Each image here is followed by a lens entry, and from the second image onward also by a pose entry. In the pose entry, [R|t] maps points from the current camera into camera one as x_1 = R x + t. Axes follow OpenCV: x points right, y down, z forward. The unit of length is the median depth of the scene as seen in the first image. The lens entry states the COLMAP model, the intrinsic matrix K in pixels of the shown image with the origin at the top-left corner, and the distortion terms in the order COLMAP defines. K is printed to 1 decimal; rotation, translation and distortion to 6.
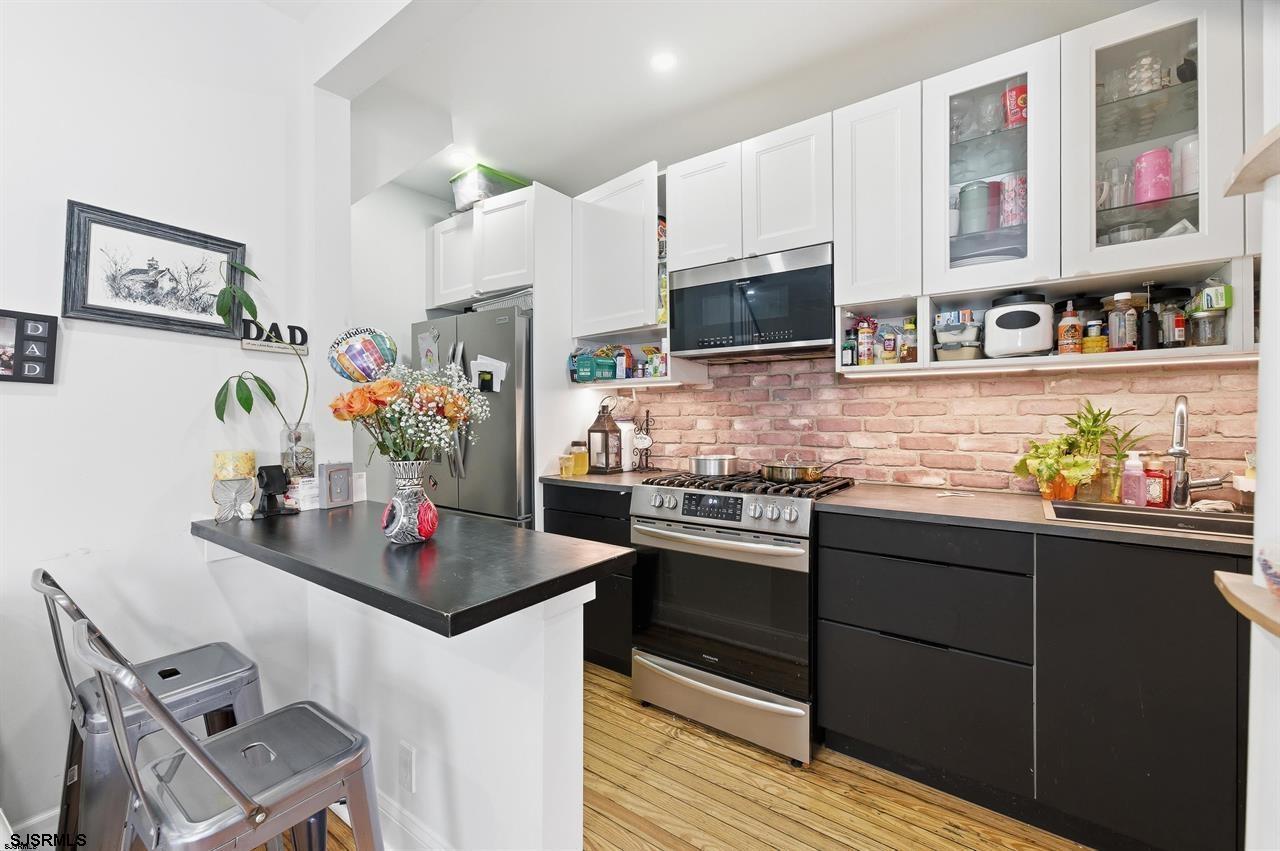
lens RADIAL K [[524.8, 0, 634.4], [0, 524.8, 421.0], [0, 0, 1]] dist [-0.004095, 0.001012]
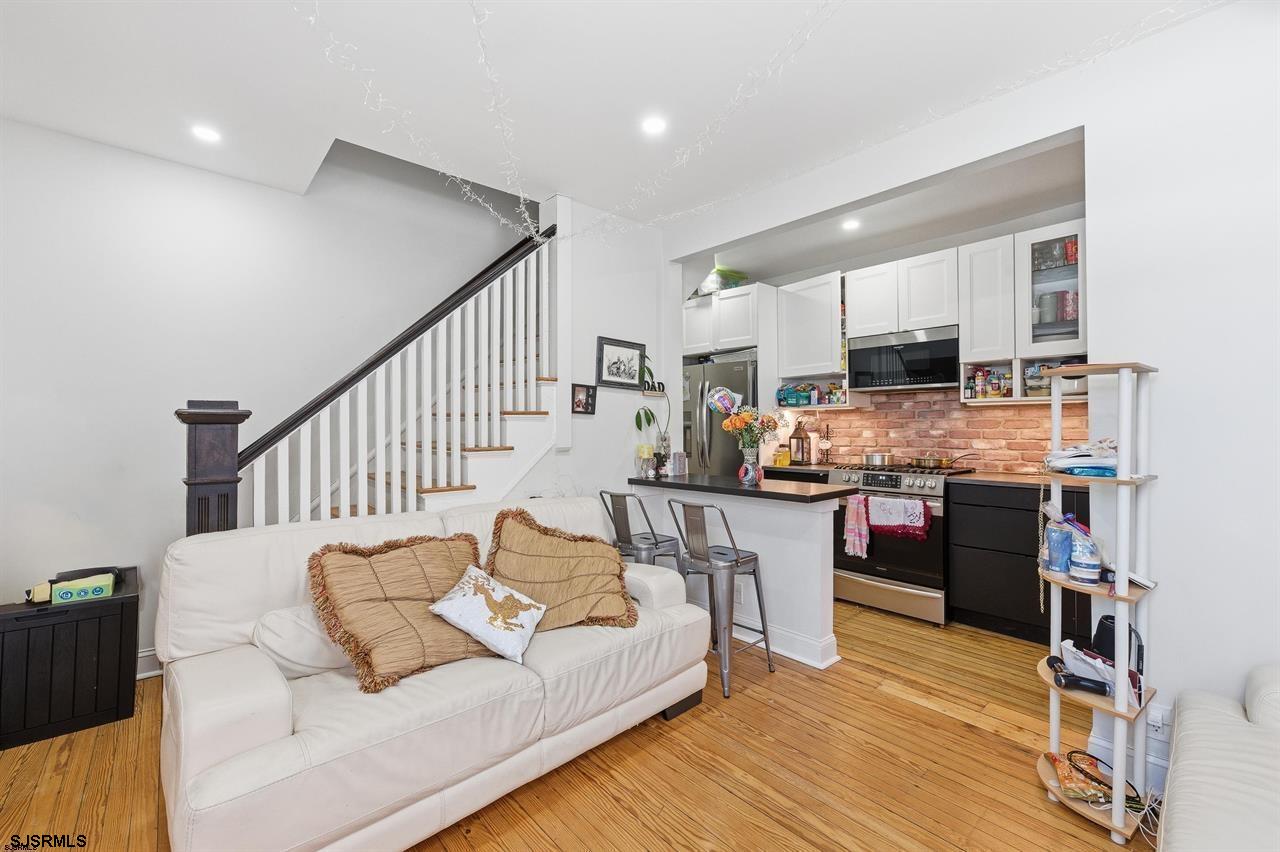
lens RADIAL K [[524.8, 0, 646.6], [0, 524.8, 423.6], [0, 0, 1]] dist [-0.004095, 0.001012]
pose [[0.980341, 0.001604, -0.197305, -0.267006], [-0.004651, 0.999877, -0.014978, 0.003685], [0.197257, 0.015602, 0.980228, -0.832858]]
